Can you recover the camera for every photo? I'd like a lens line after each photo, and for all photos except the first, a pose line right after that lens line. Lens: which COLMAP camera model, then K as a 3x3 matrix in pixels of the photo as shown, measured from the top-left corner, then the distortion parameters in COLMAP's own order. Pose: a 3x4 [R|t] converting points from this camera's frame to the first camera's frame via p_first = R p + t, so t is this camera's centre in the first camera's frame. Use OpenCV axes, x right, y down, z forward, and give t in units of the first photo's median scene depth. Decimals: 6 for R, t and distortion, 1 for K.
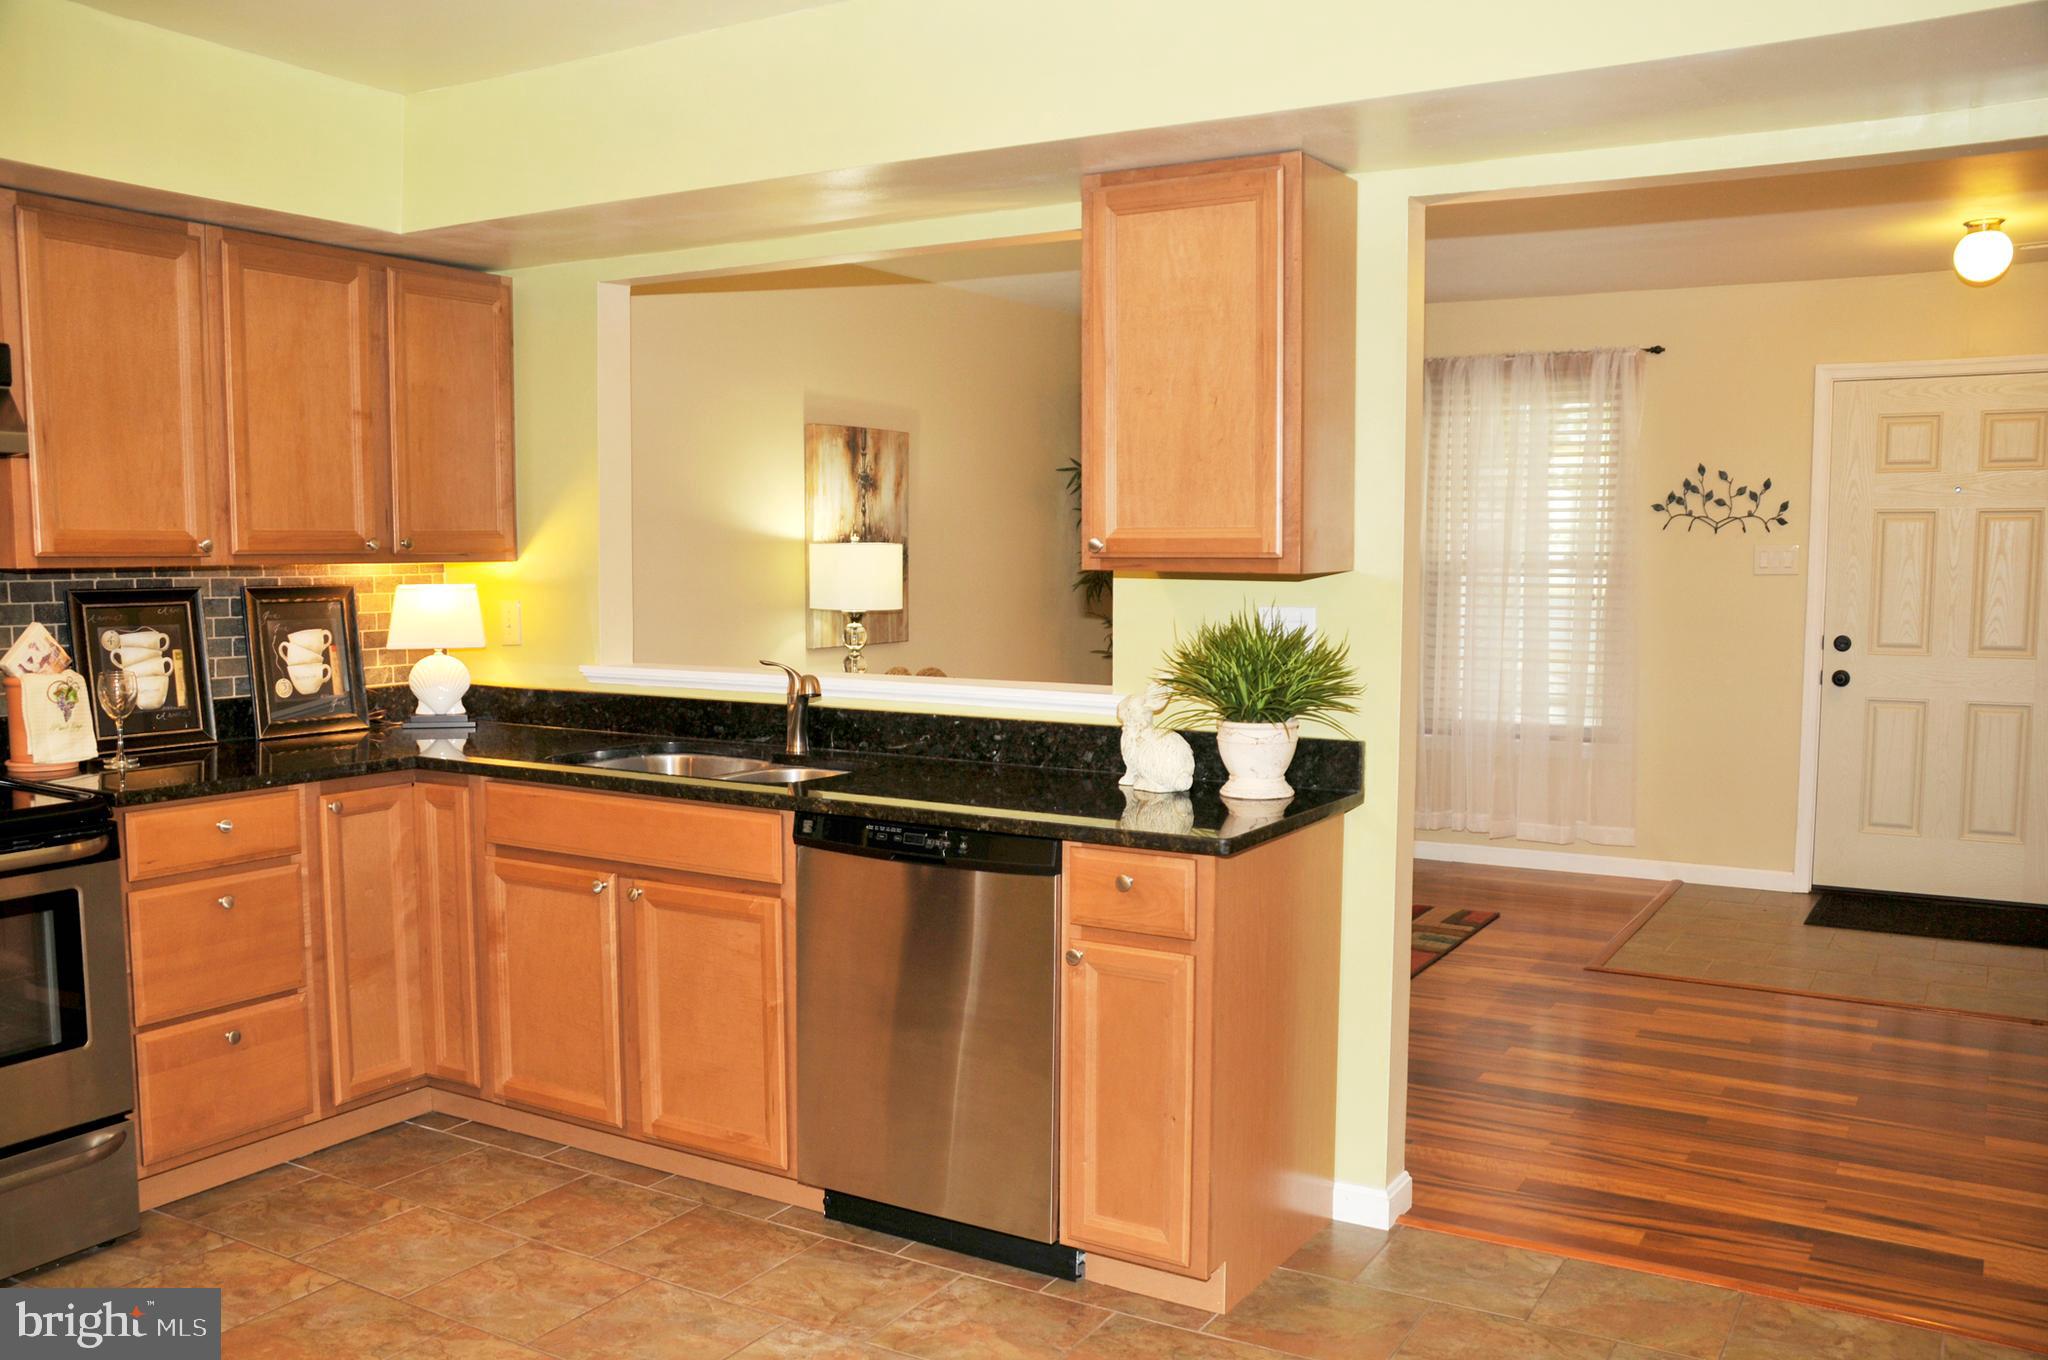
lens RADIAL K [[1703.1, 0, 1024.0], [0, 1703.1, 726.3], [0, 0, 1]] dist [-0.133210, 0.156375]
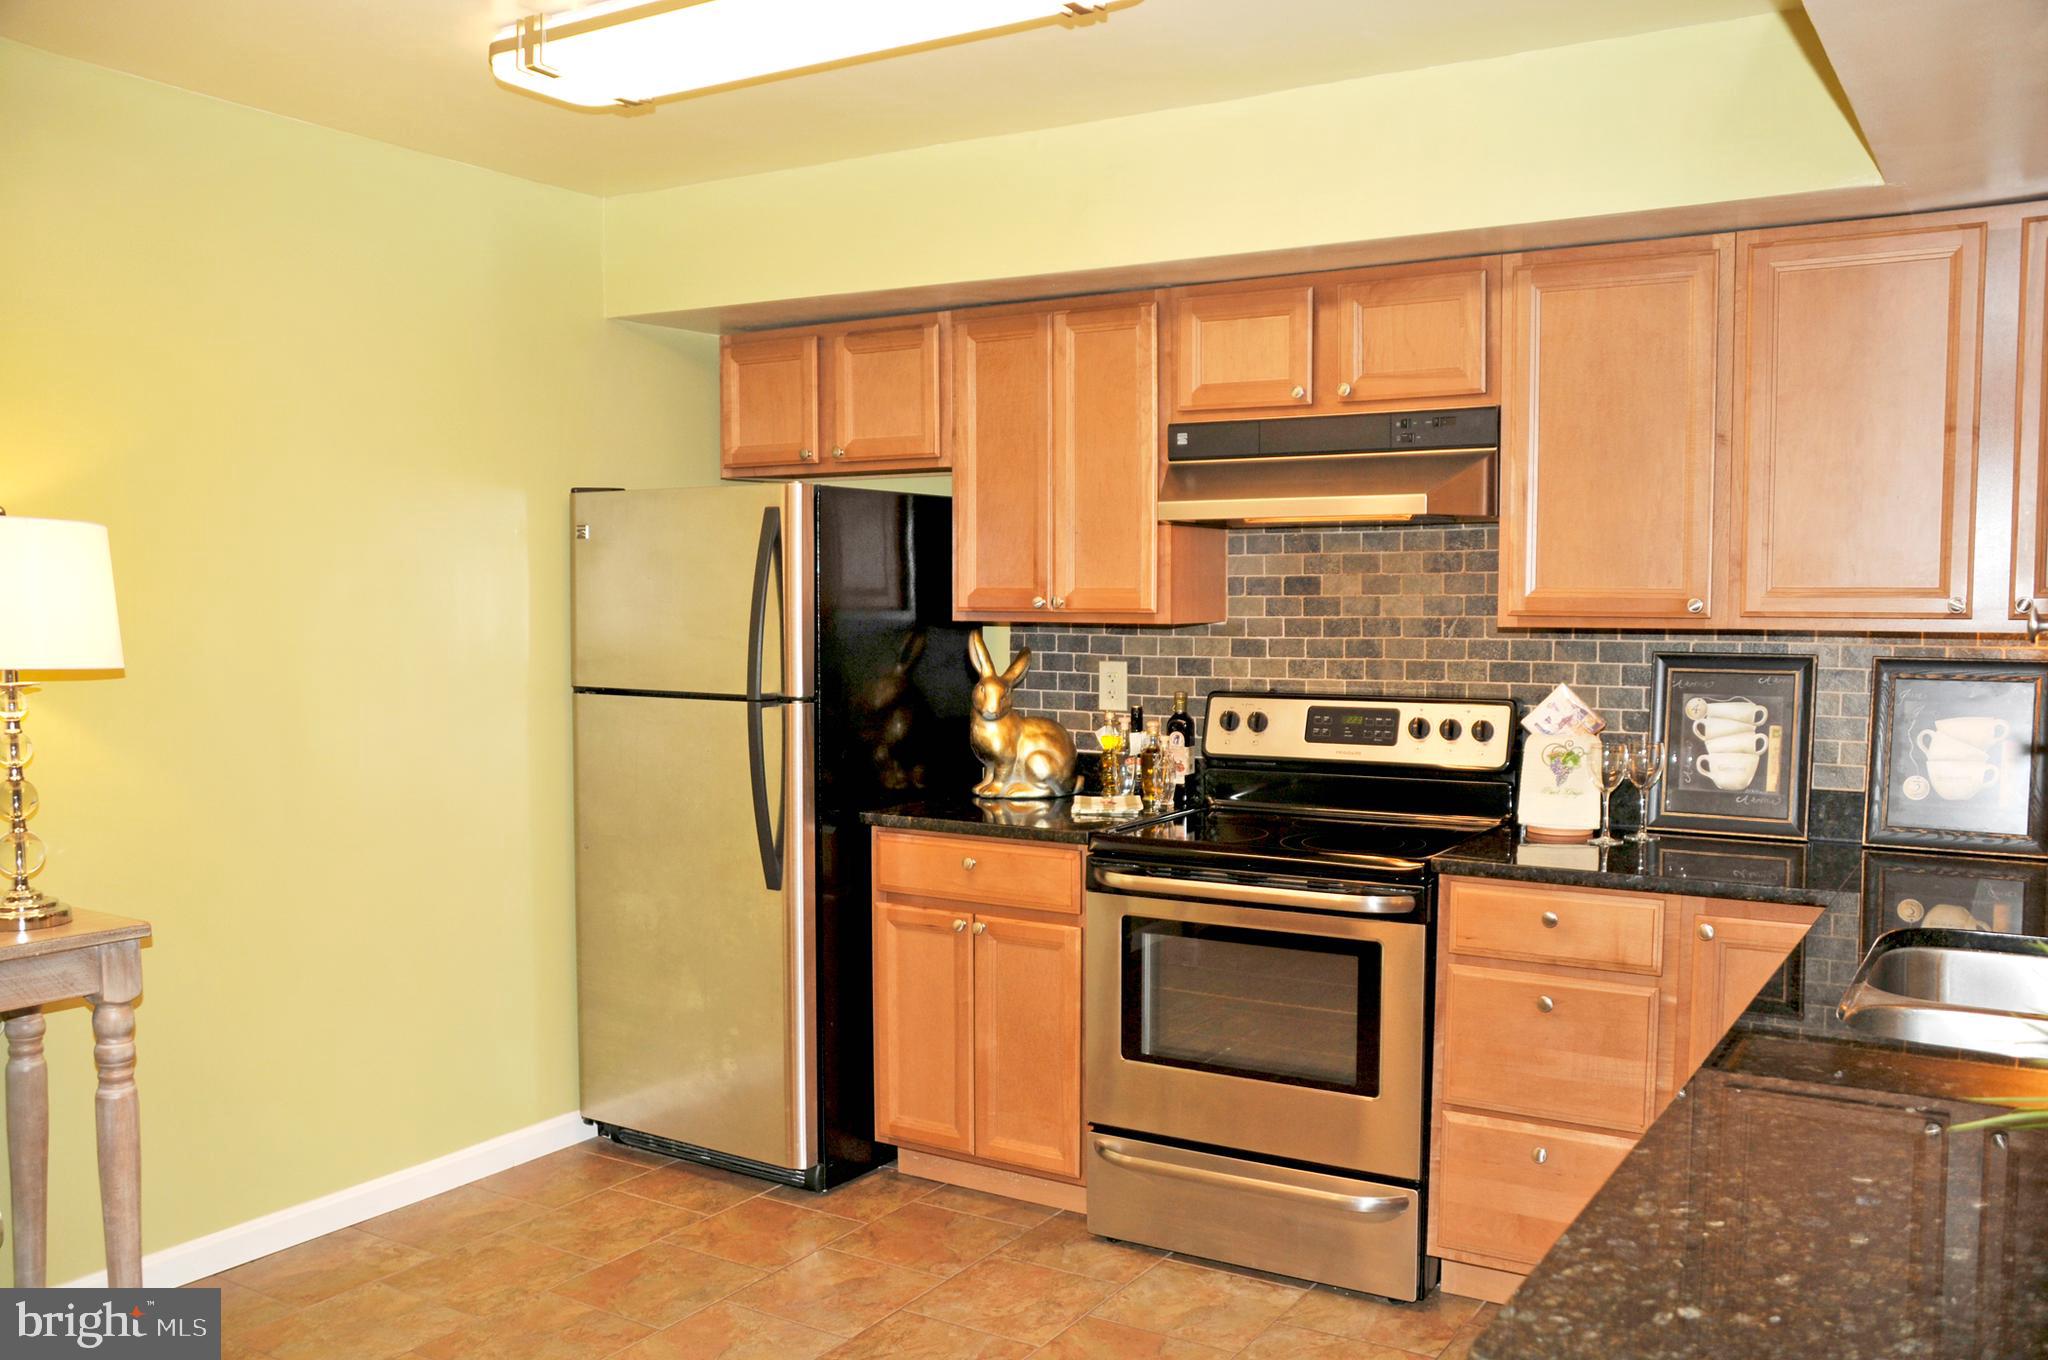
lens RADIAL K [[1703.1, 0, 1024.0], [0, 1703.1, 726.3], [0, 0, 1]] dist [-0.133210, 0.156375]
pose [[-0.020331, 0.074191, -0.997037, 0.362006], [-0.105089, 0.991560, 0.075927, -0.071148], [0.994255, 0.106322, -0.012362, 0.627746]]
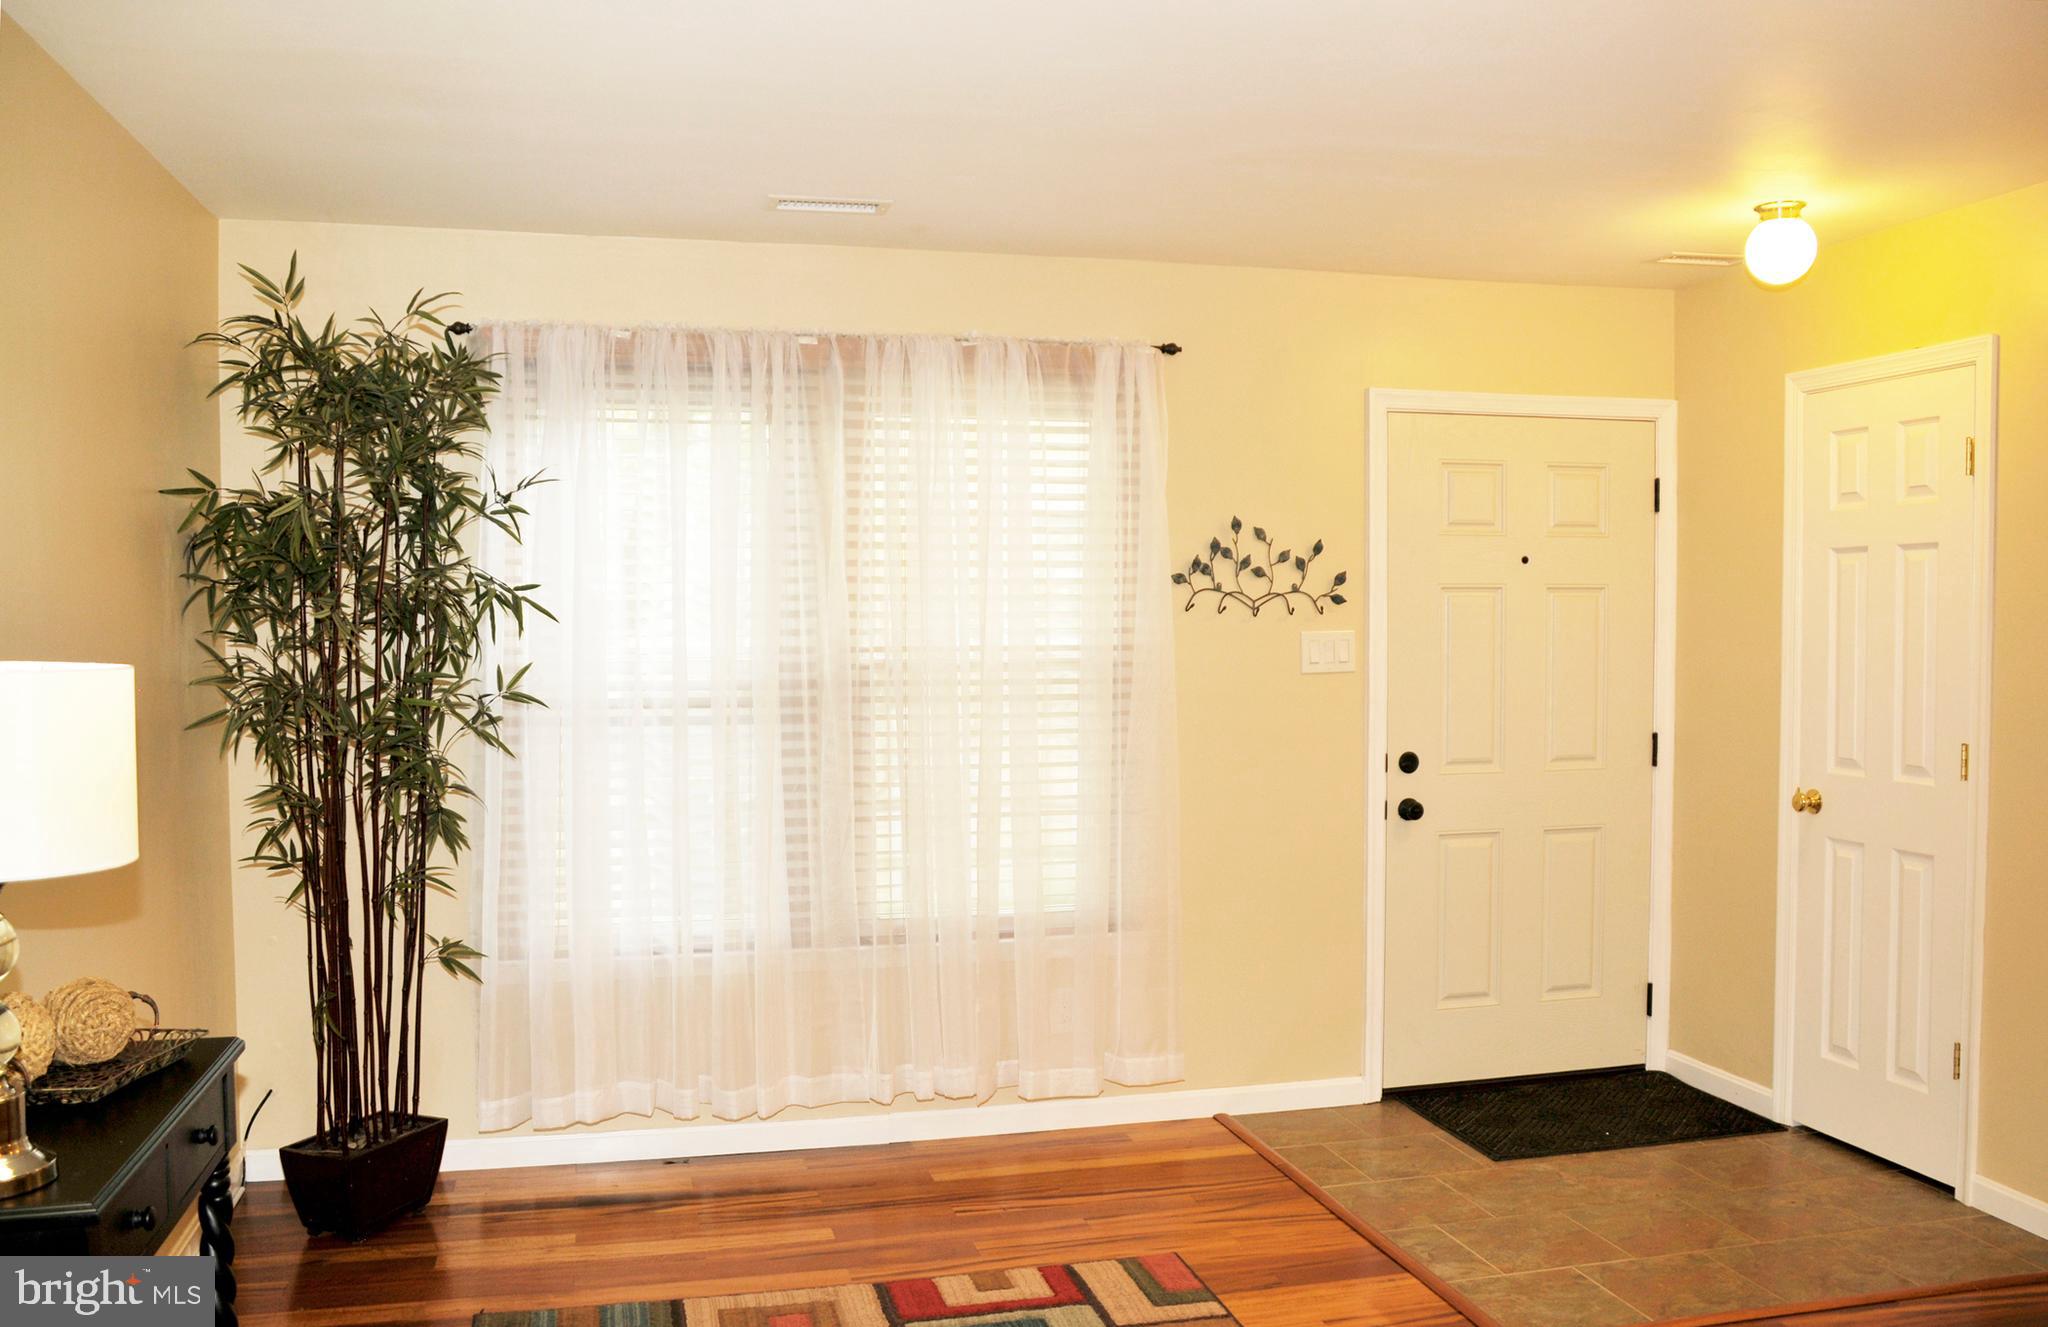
lens RADIAL K [[1702.2, 0, 1029.6], [0, 1702.2, 715.5], [0, 0, 1]] dist [-0.089085, -0.002190]
pose [[0.710961, -0.040727, 0.702052, -0.266976], [0.079671, 0.996559, -0.022870, -0.110806], [-0.698704, 0.072193, 0.711759, 0.955097]]
